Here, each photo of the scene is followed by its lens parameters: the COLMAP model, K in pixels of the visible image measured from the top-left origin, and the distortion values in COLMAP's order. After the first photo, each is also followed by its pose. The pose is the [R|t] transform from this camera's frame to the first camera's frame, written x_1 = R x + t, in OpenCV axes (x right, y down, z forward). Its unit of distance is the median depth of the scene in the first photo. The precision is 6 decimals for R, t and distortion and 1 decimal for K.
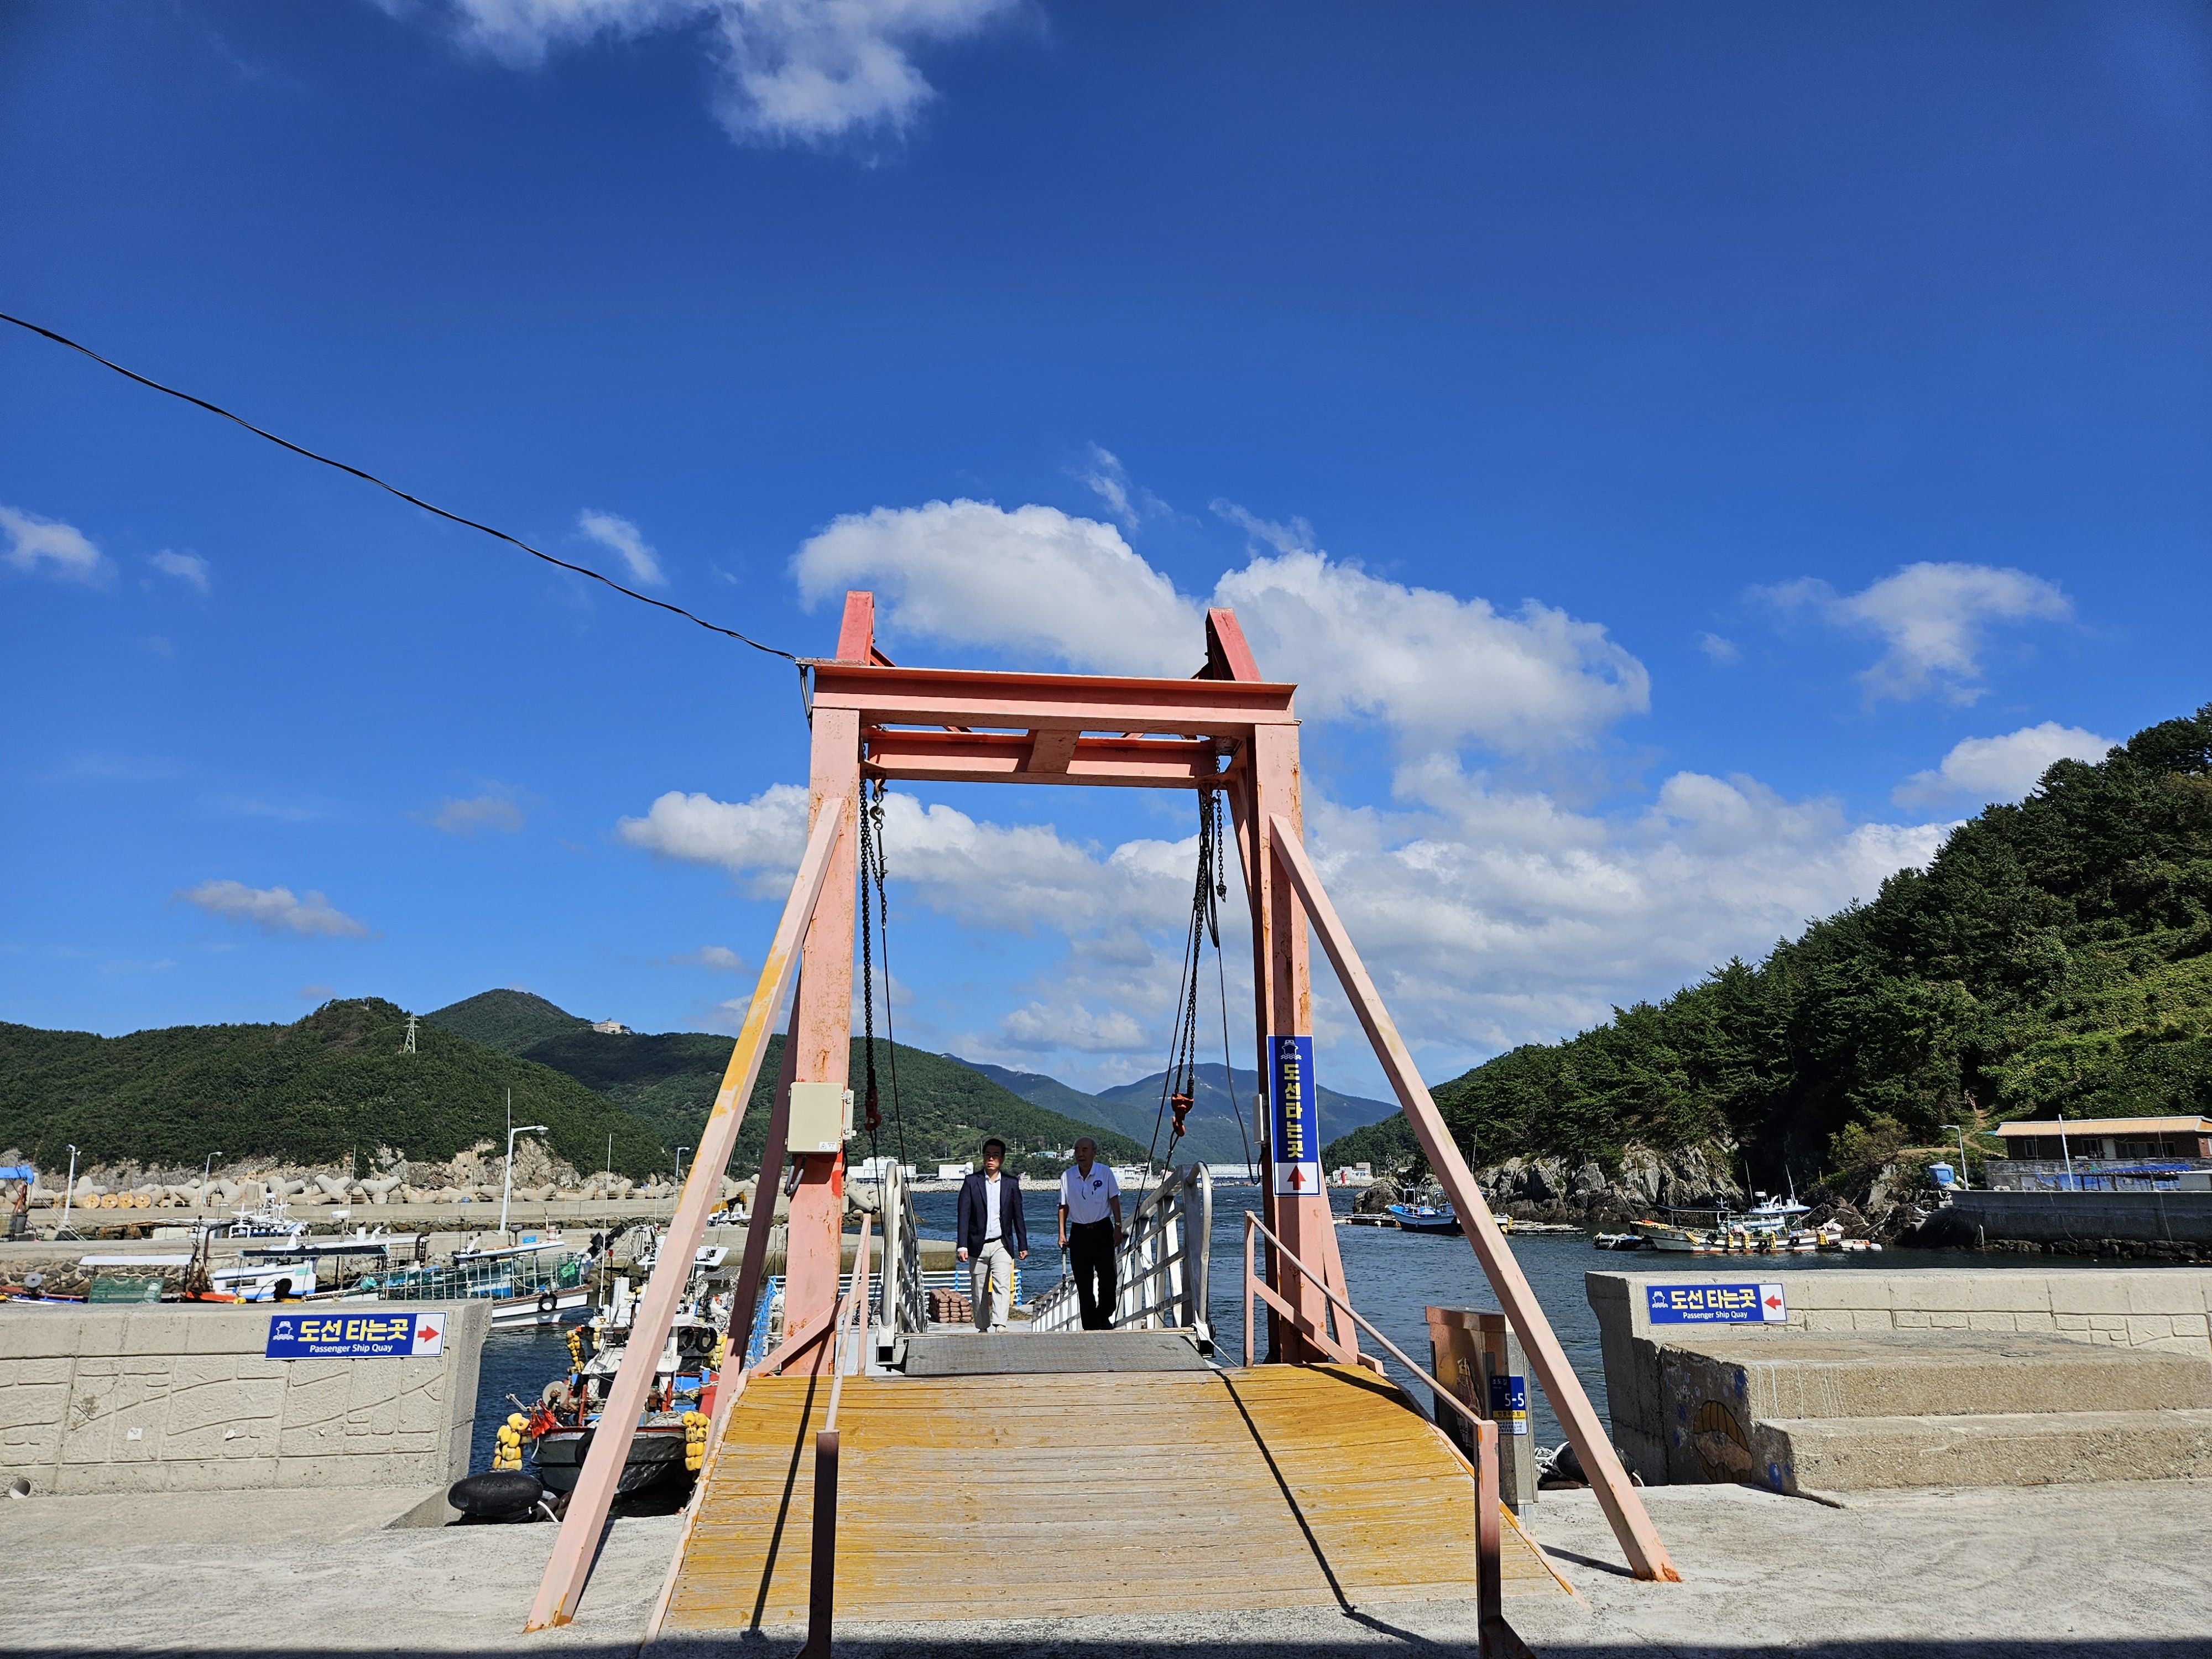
lens RADIAL K [[2804.5, 0, 1106.3], [0, 2804.5, 829.1], [0, 0, 1]] dist [0.029496, 0.000000]
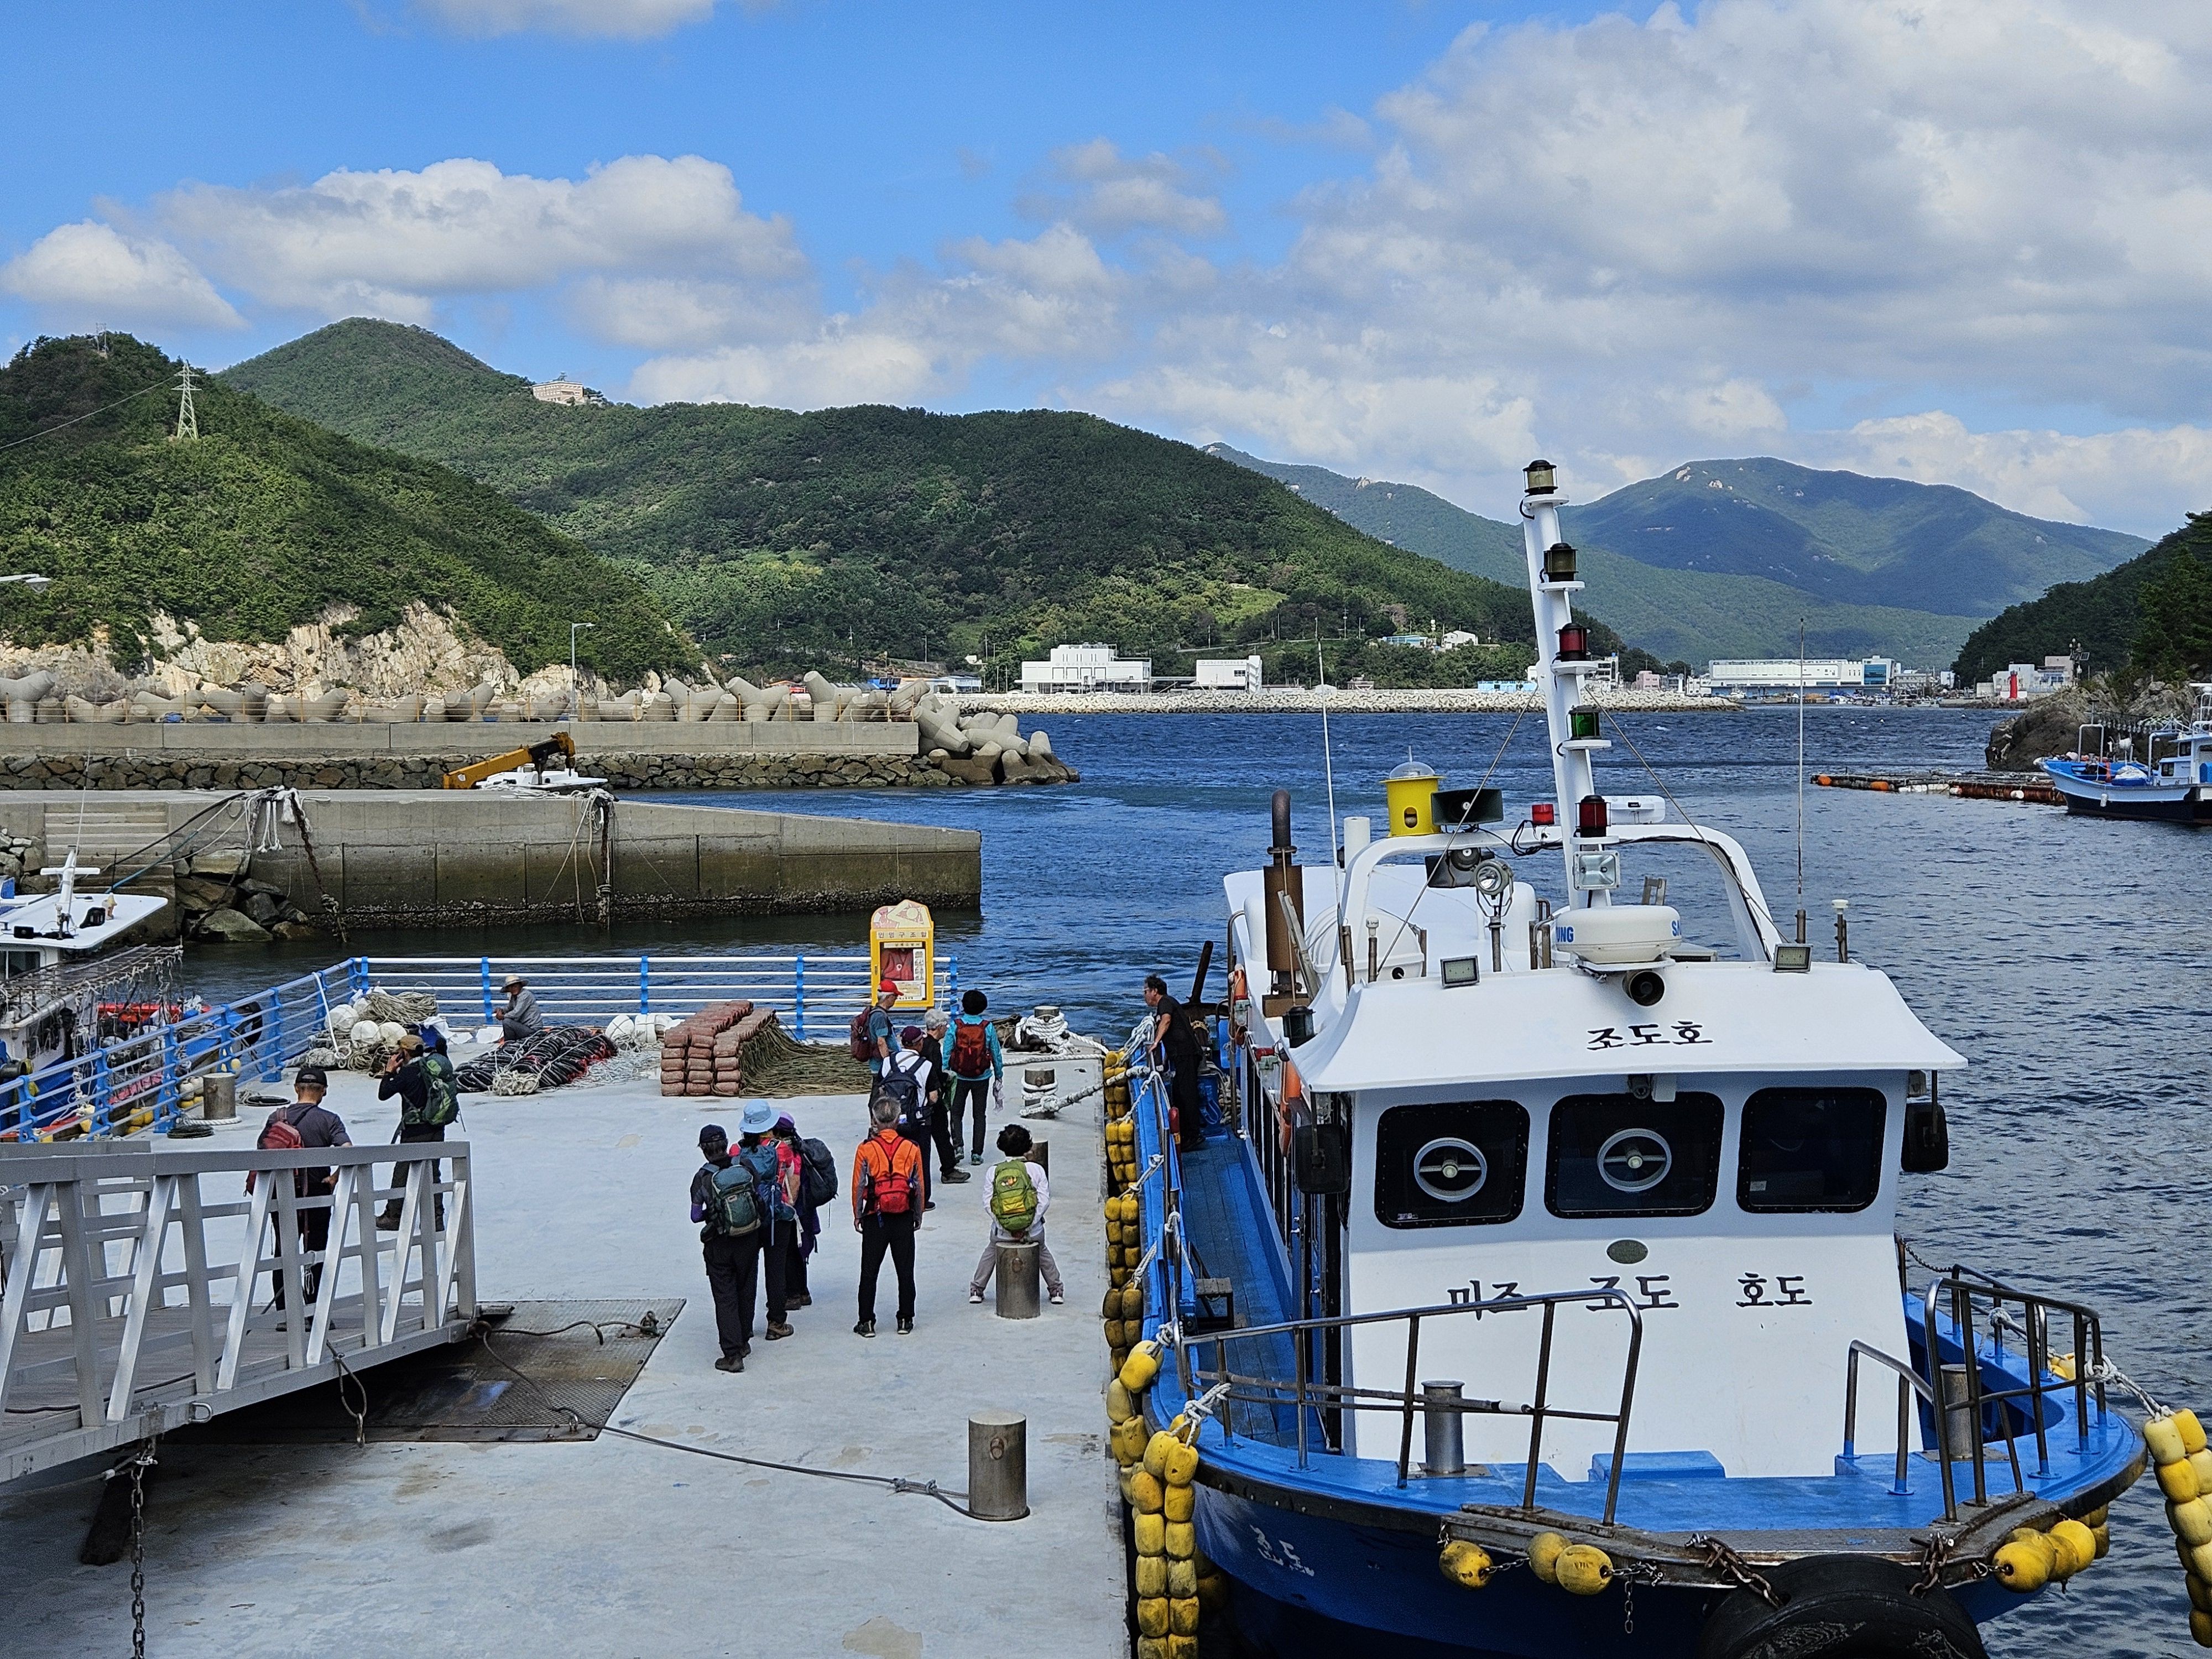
lens RADIAL K [[2804.5, 0, 1098.2], [0, 2804.5, 827.7], [0, 0, 1]] dist [0.029496, 0.000000]
pose [[0.971715, 0.024114, -0.234920, 0.046687], [0.018201, 0.984167, 0.176309, 0.060759], [0.235452, -0.175598, 0.955891, 0.513891]]
